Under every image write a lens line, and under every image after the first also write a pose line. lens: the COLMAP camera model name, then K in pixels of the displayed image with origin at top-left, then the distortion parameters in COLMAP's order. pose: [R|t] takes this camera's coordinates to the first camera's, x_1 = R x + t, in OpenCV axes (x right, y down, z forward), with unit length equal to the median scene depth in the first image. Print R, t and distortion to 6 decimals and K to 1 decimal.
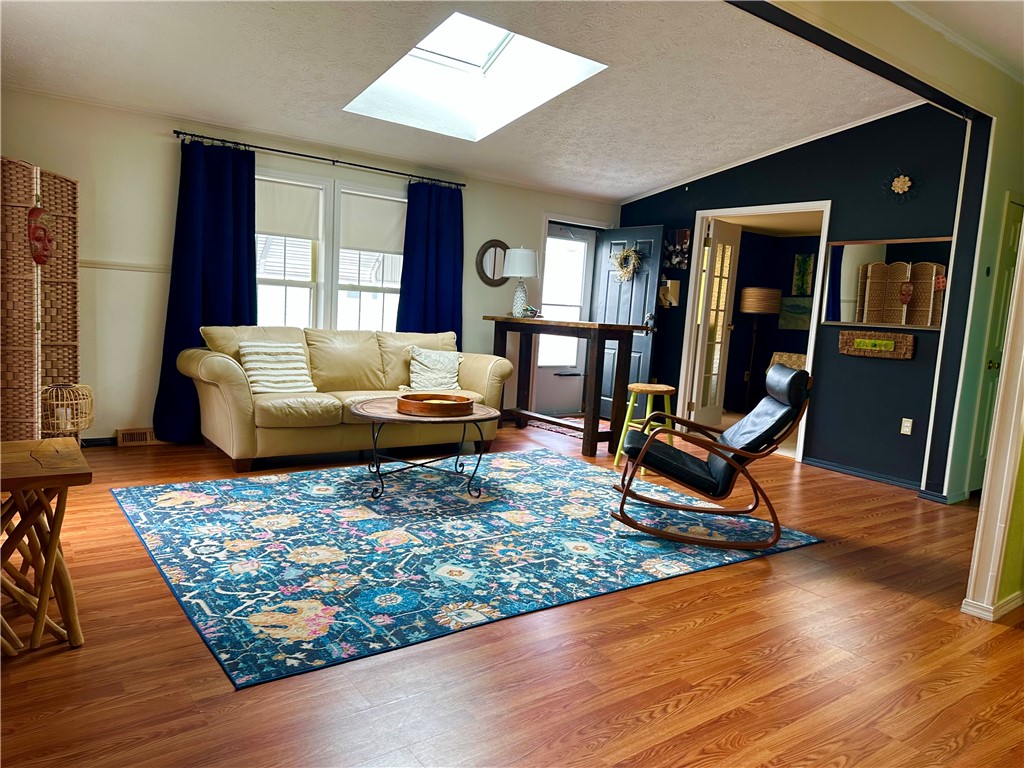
lens RADIAL K [[716.4, 0, 517.3], [0, 716.4, 382.2], [0, 0, 1]] dist [0.067069, -0.084453]
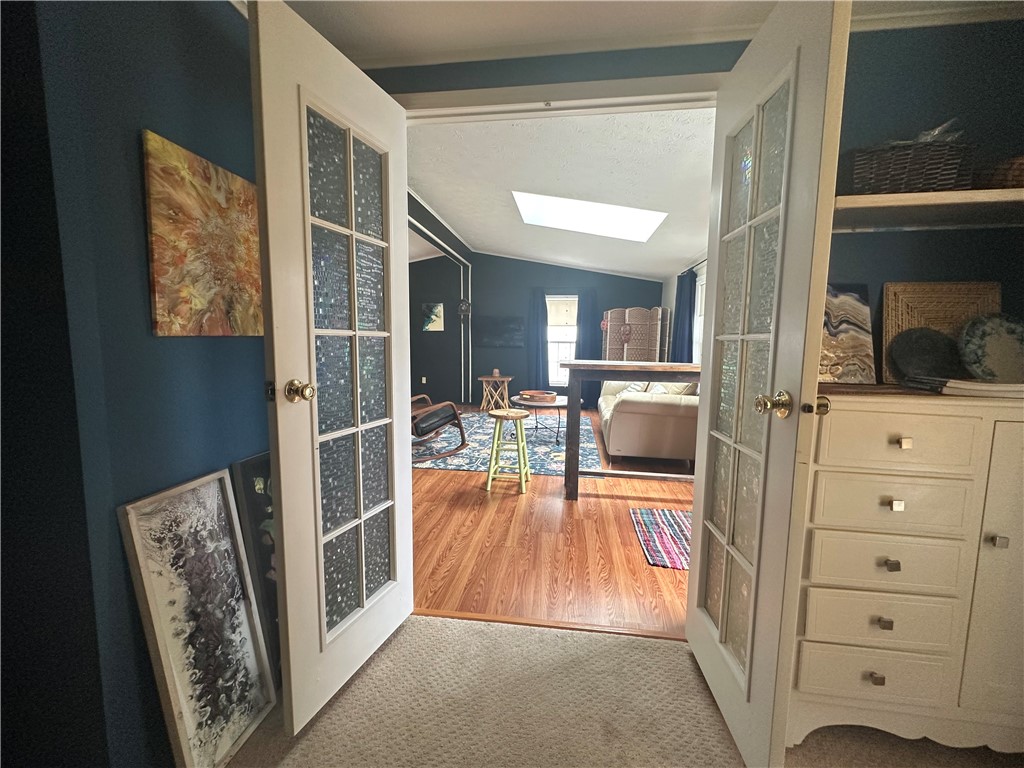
lens RADIAL K [[408.1, 0, 513.4], [0, 408.1, 381.7], [0, 0, 1]] dist [-0.002432, 0.001100]
pose [[-0.697204, -0.003703, -0.716863, 0.804734], [-0.135704, 0.982588, 0.126907, -0.153964], [0.703911, 0.185761, -0.685567, 1.799993]]
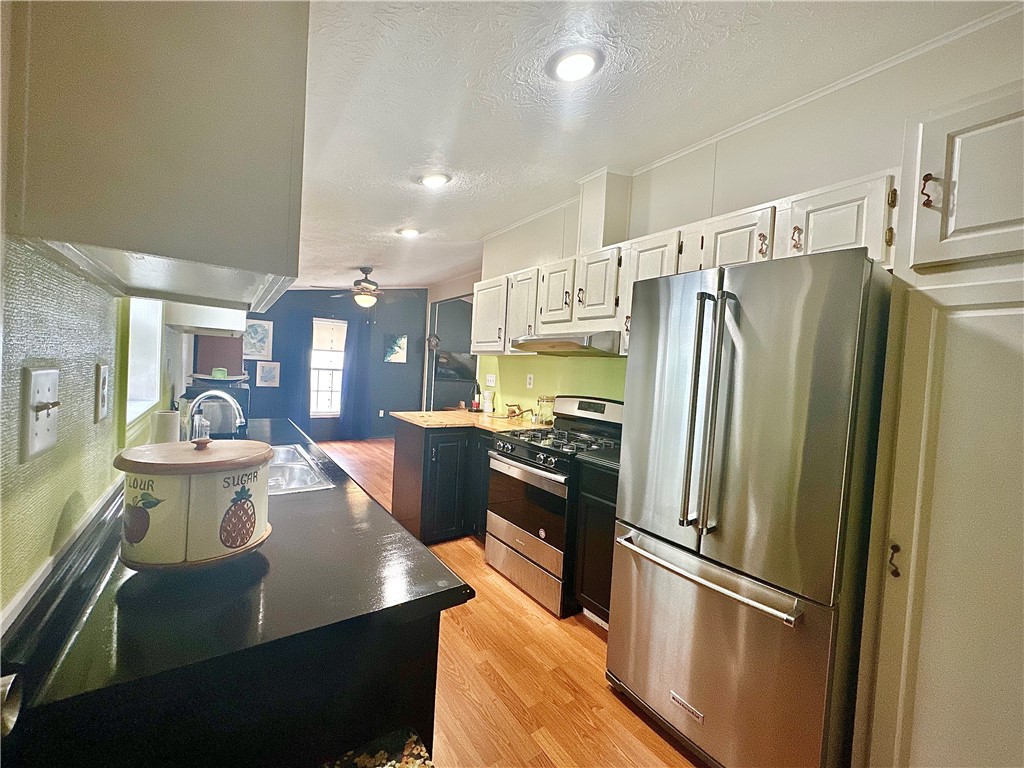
lens RADIAL K [[408.1, 0, 513.4], [0, 408.1, 381.8], [0, 0, 1]] dist [-0.002432, 0.001100]
pose [[-0.015563, -0.048513, -0.998701, 1.515913], [-0.169836, 0.984436, -0.045174, -0.019324], [0.985349, 0.168913, -0.023560, 0.799916]]
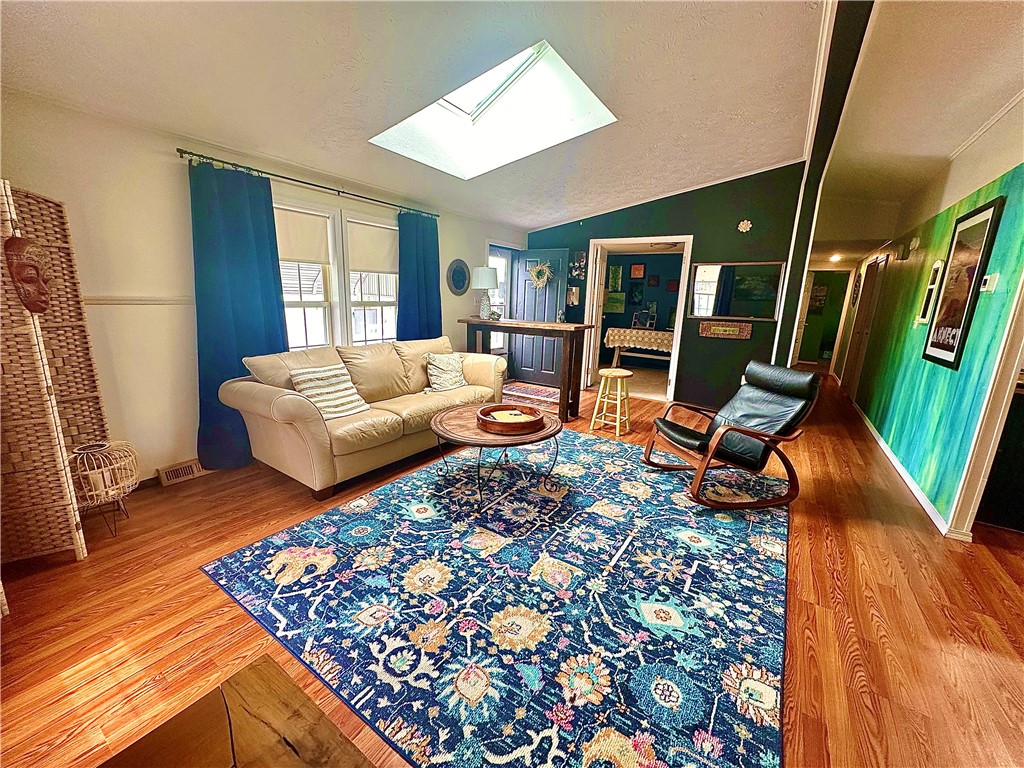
lens RADIAL K [[408.1, 0, 513.7], [0, 408.1, 382.7], [0, 0, 1]] dist [-0.002432, 0.001100]
pose [[0.940496, -0.102507, 0.323974, -0.322090], [0.062261, 0.989257, 0.132263, -0.112897], [-0.334052, -0.104222, 0.936775, 0.406599]]
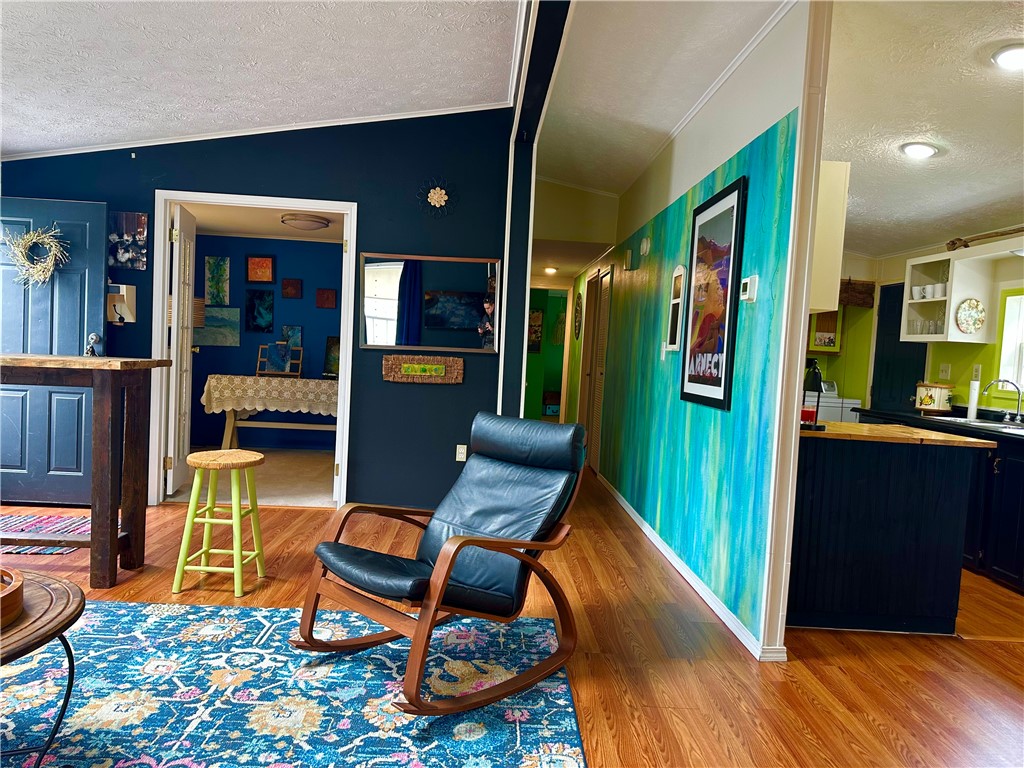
lens RADIAL K [[716.4, 0, 508.4], [0, 716.4, 385.8], [0, 0, 1]] dist [0.067069, -0.084453]
pose [[0.575062, -0.079784, 0.814210, -0.243331], [0.075033, 0.996182, 0.044620, -0.084837], [-0.814662, 0.035433, 0.578853, 0.515598]]
